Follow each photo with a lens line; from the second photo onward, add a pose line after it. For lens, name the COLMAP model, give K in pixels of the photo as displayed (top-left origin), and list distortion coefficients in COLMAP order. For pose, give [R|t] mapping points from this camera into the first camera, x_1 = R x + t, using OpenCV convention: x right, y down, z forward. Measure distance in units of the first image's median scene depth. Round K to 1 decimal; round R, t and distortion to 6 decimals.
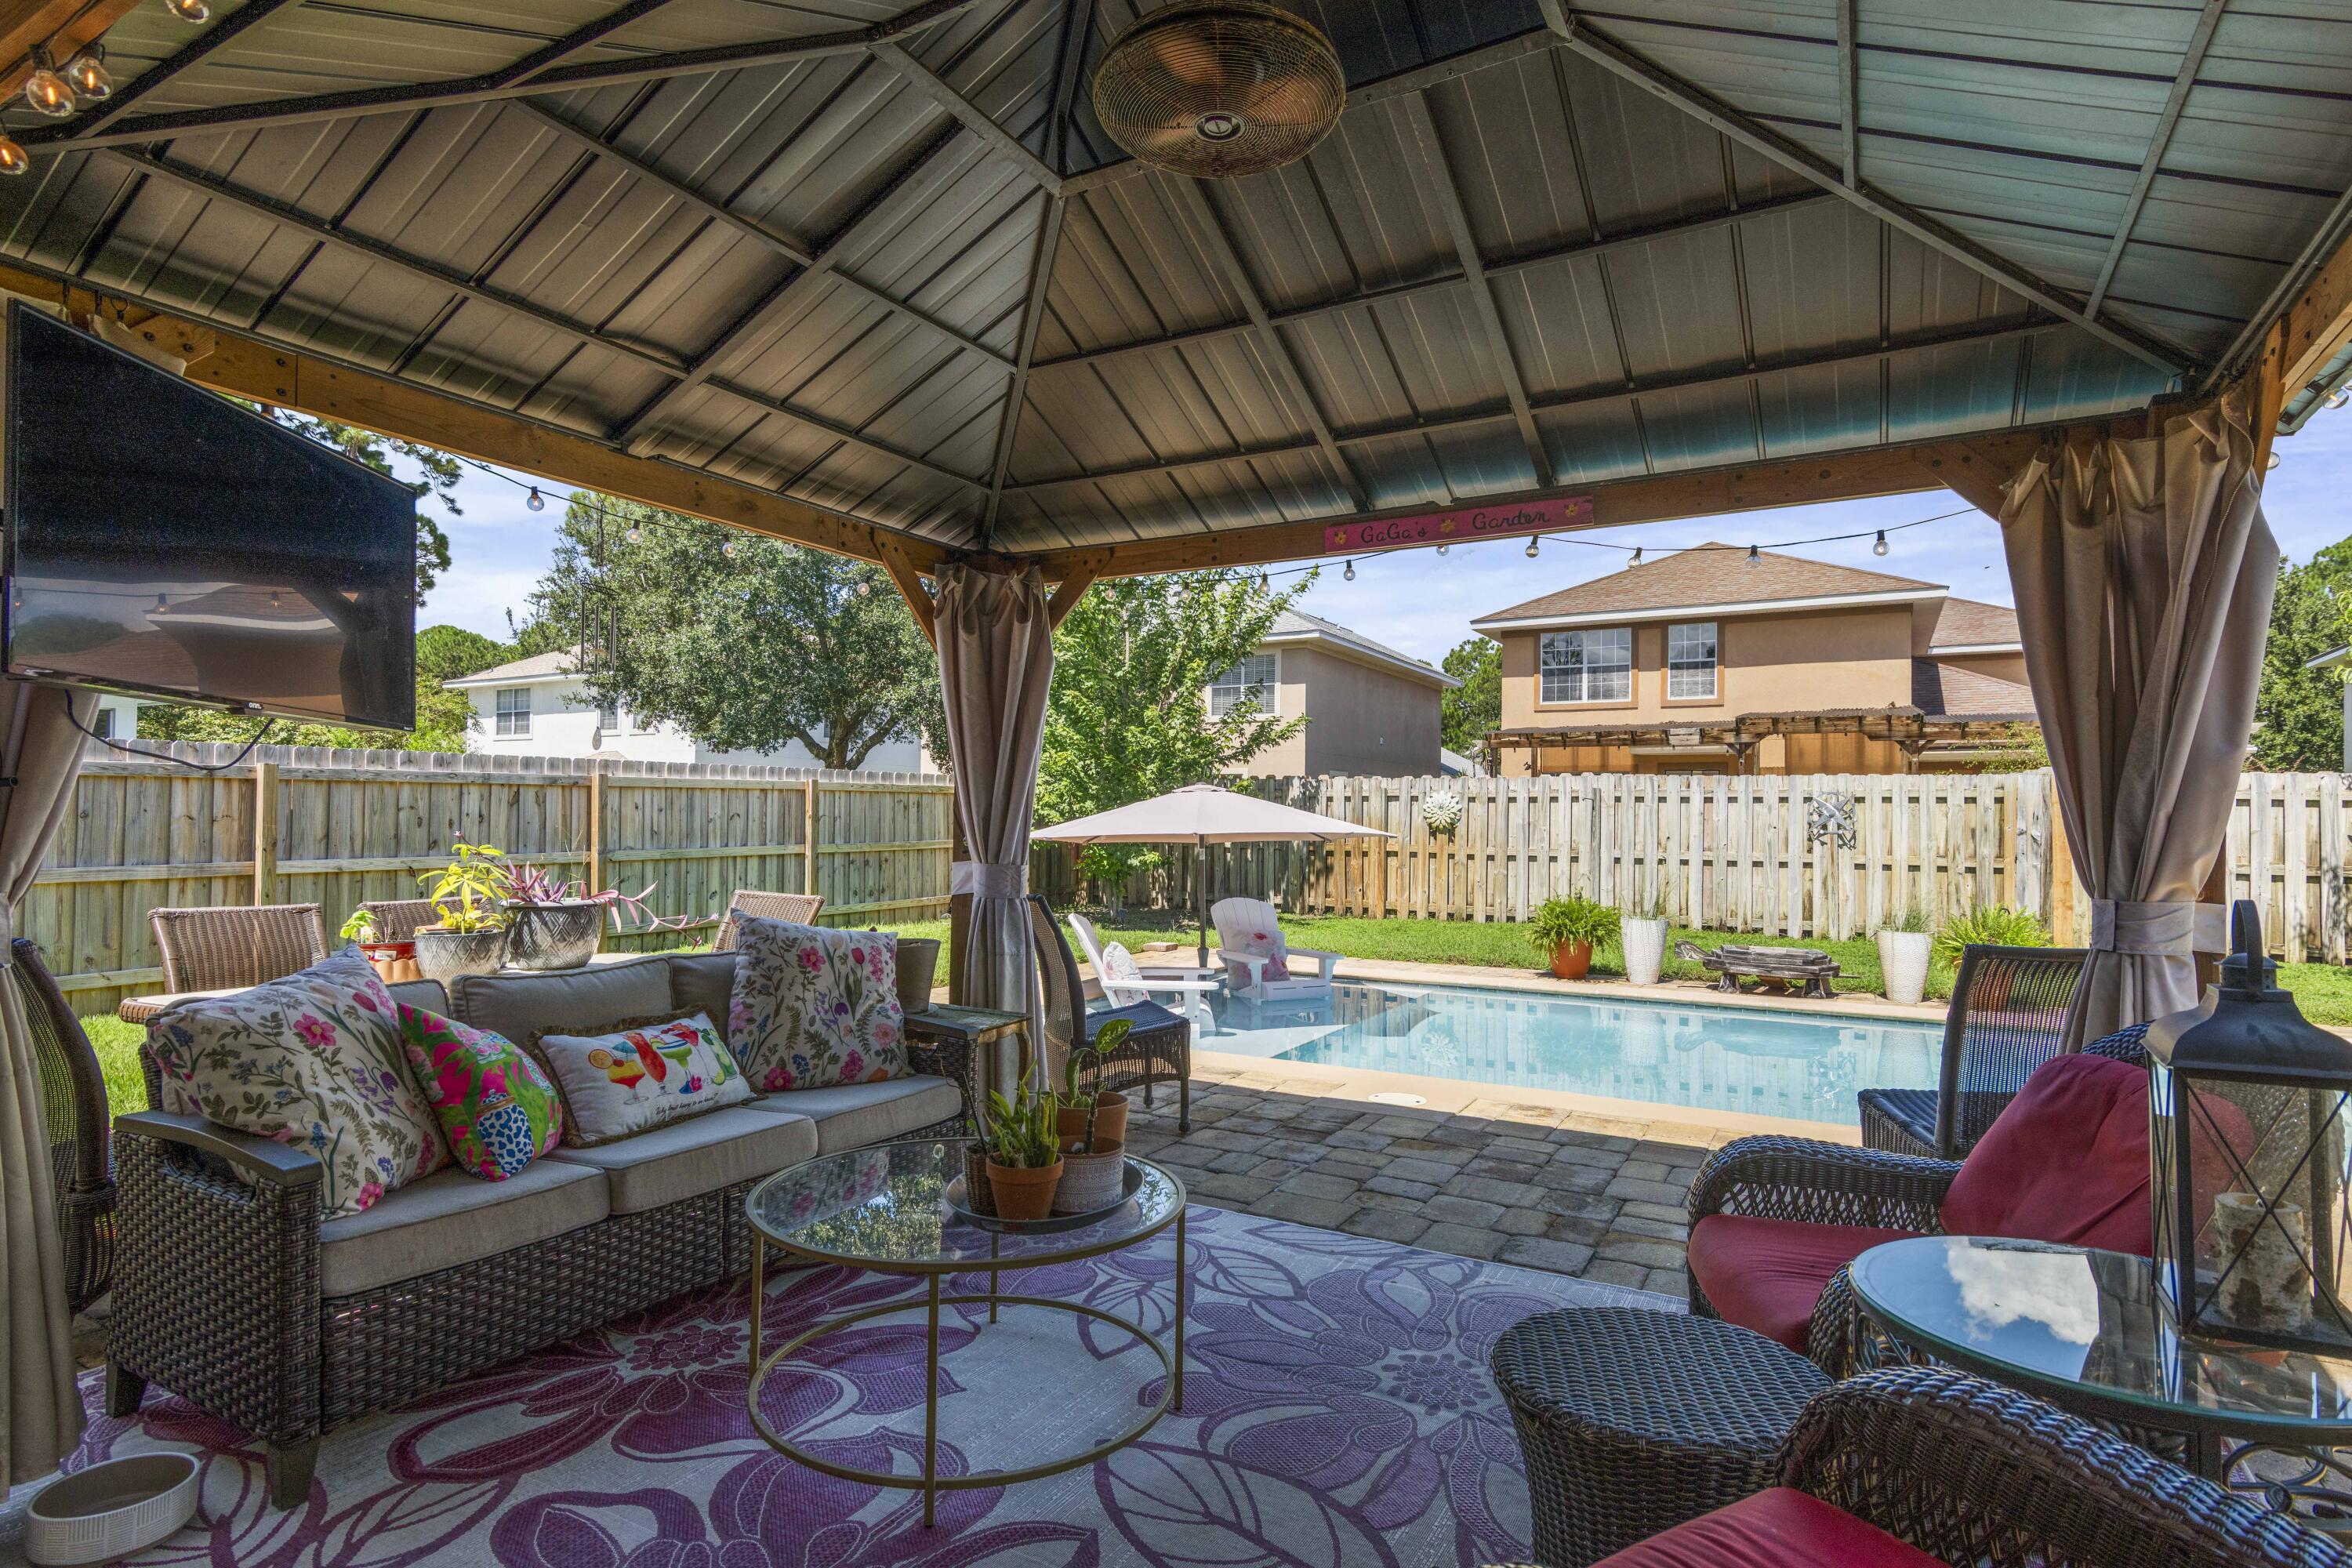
lens RADIAL K [[1191.6, 0, 1160.7], [0, 1191.6, 795.5], [0, 0, 1]] dist [0.004483, -0.000707]
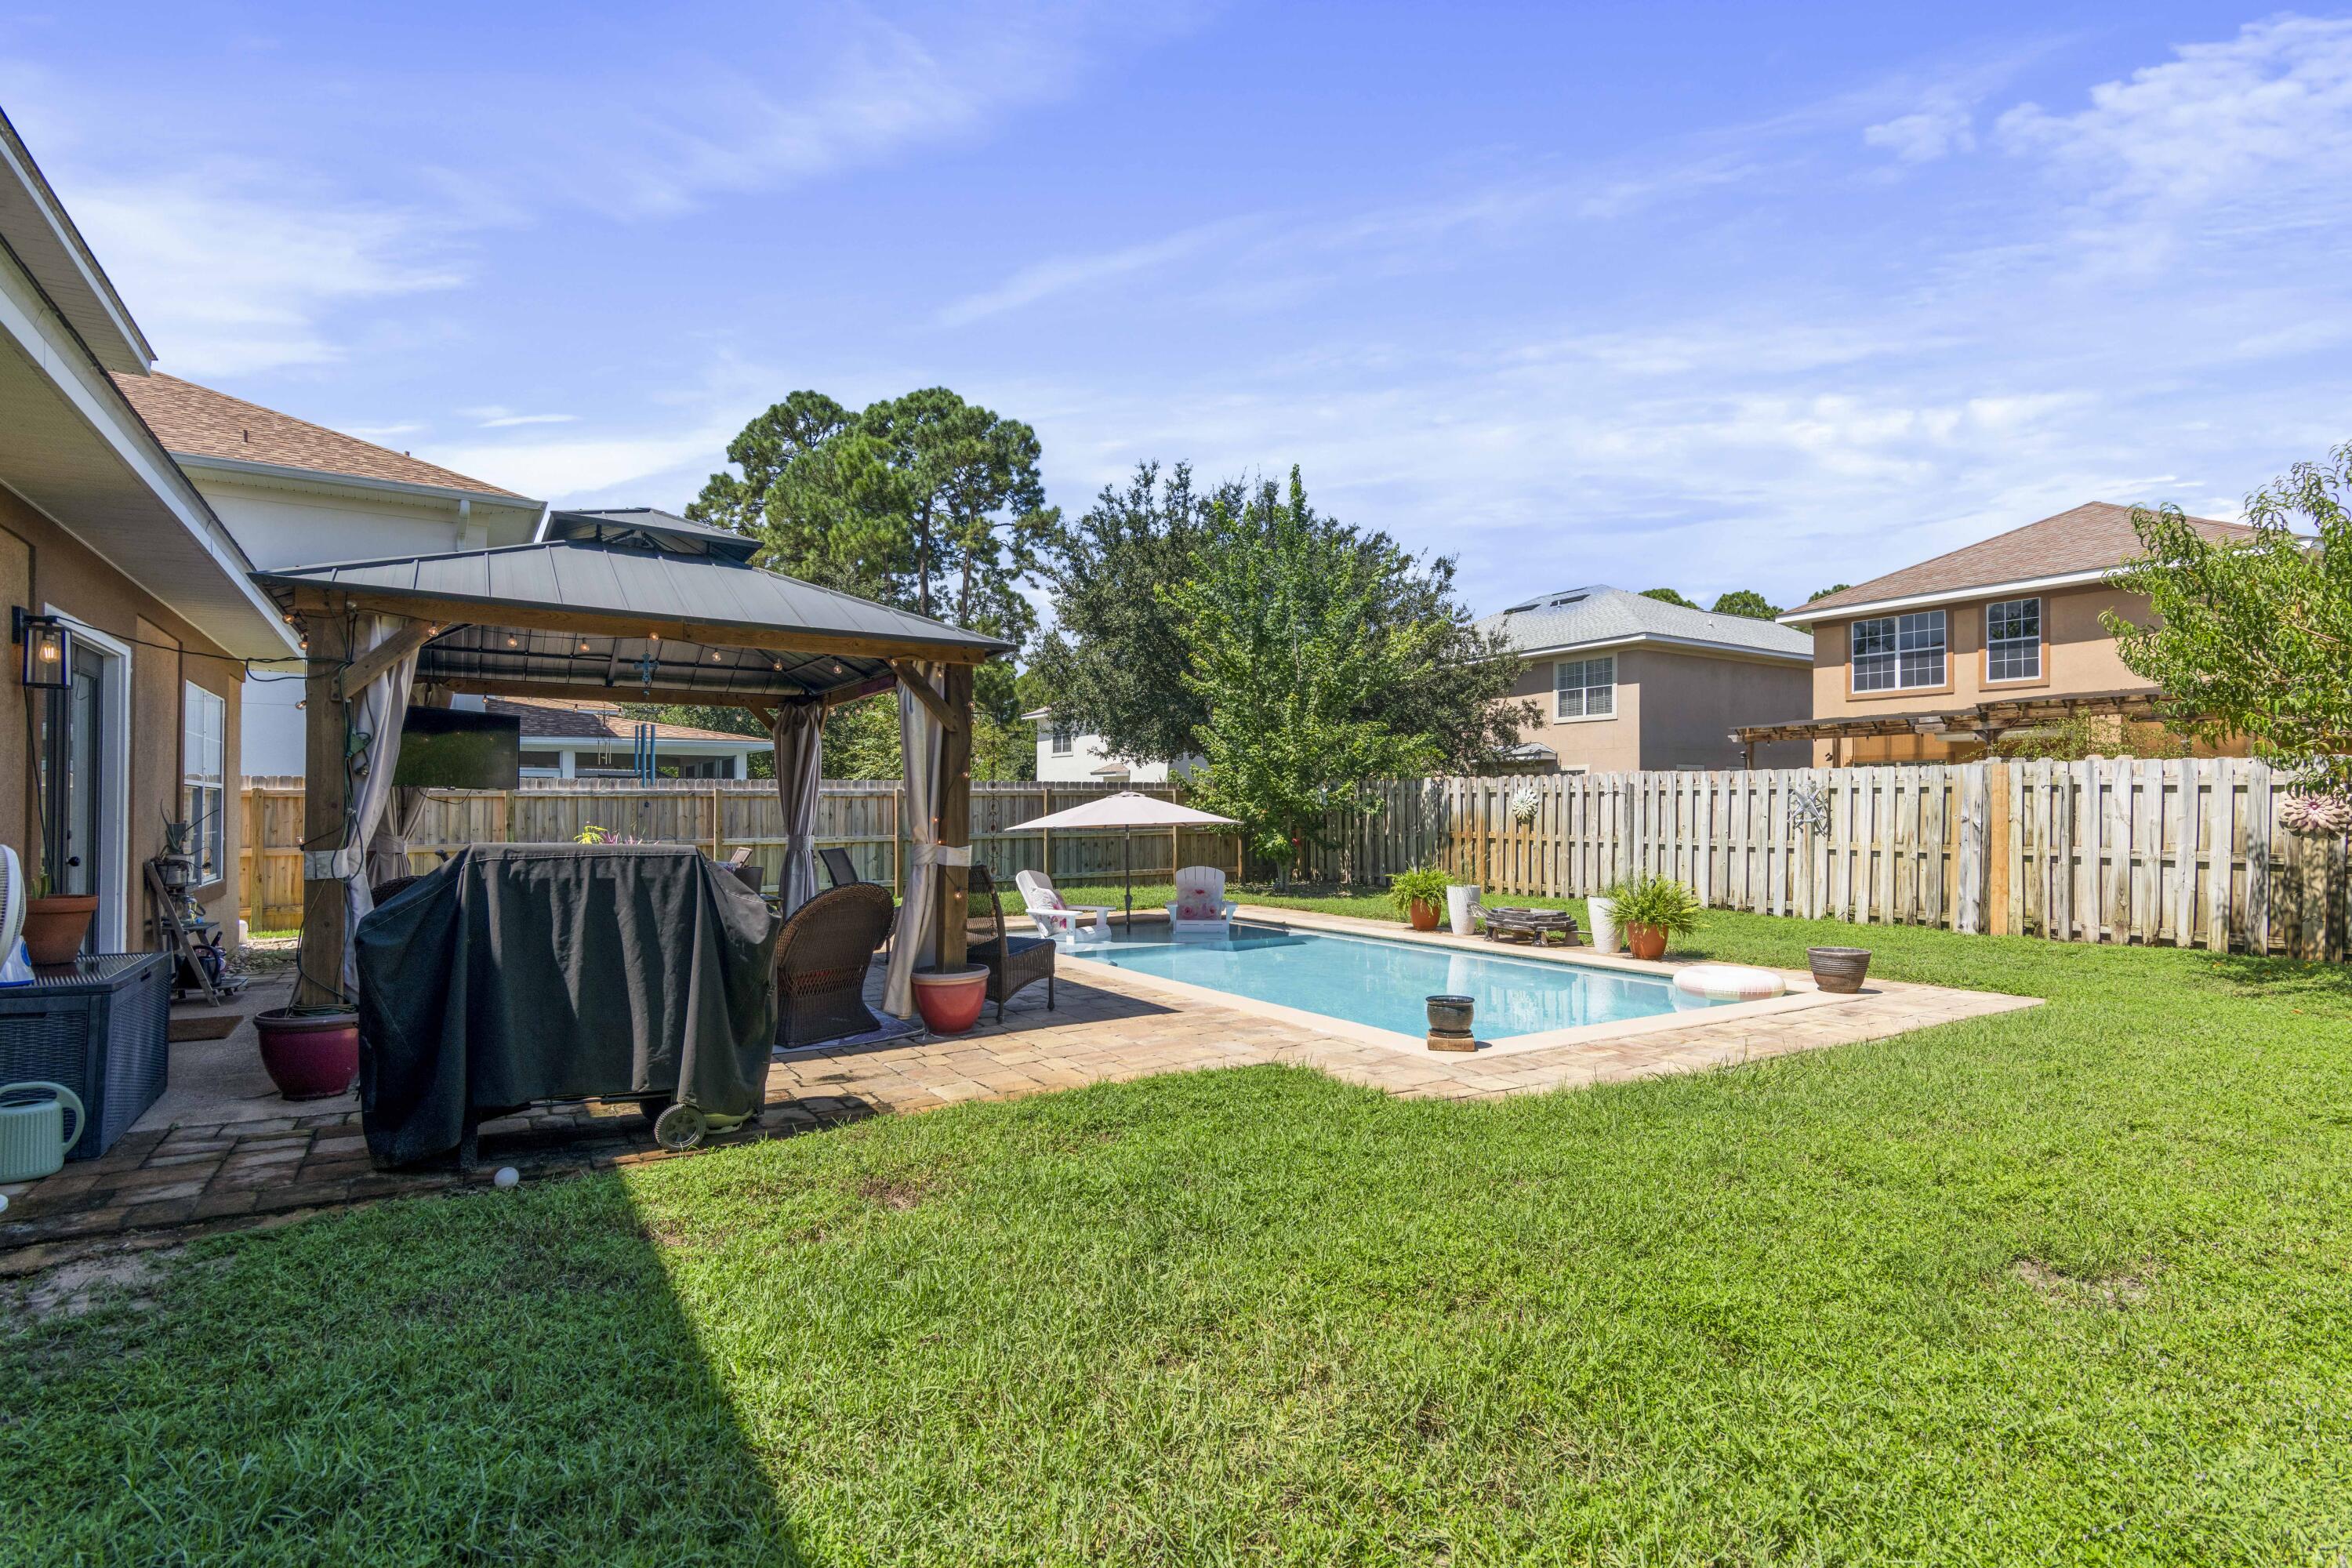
lens RADIAL K [[1144.4, 0, 1178.2], [0, 1144.4, 788.8], [0, 0, 1]] dist [0.006559, -0.000373]
pose [[0.880913, -0.017447, -0.472957, 0.559593], [0.016455, 0.999845, -0.006236, -0.001896], [0.472993, -0.002289, 0.881063, -0.209972]]
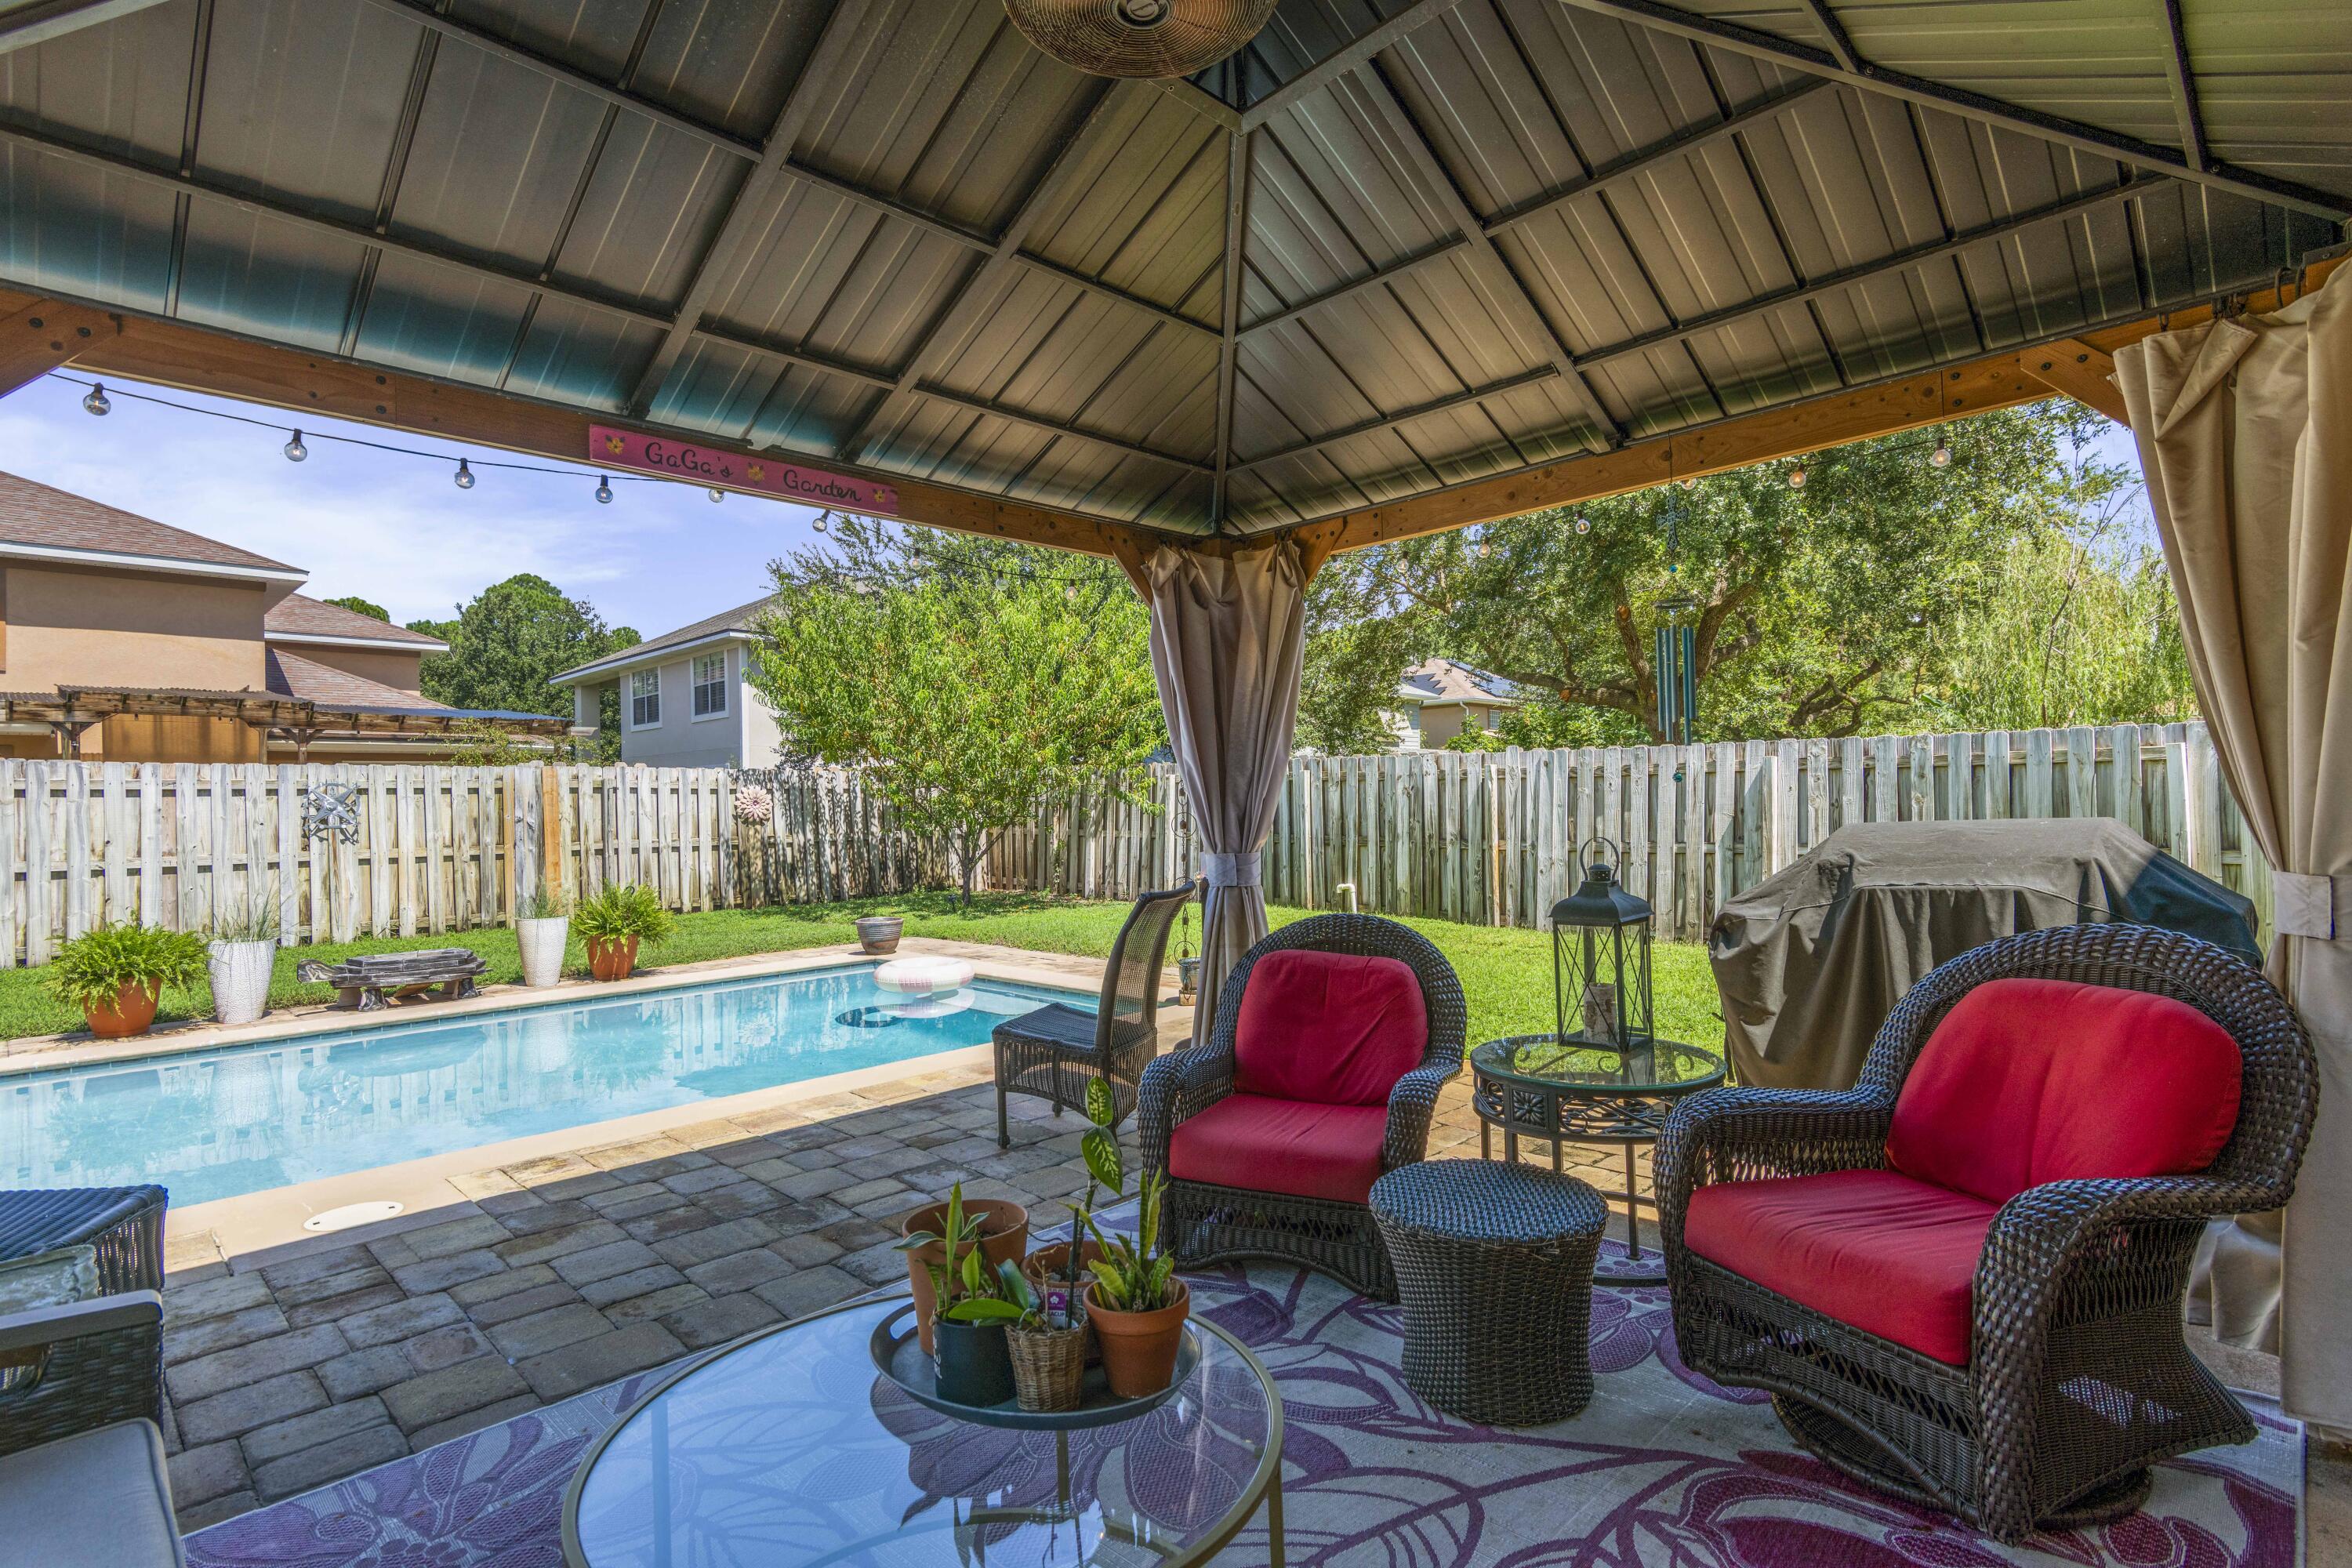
lens RADIAL K [[1151.1, 0, 1188.3], [0, 1151.1, 792.9], [0, 0, 1]] dist [0.001017, 0.000518]
pose [[0.251830, -0.008428, 0.967735, -0.134844], [0.002994, 0.999964, 0.007929, -0.000543], [-0.967767, 0.000900, 0.251847, 0.137355]]
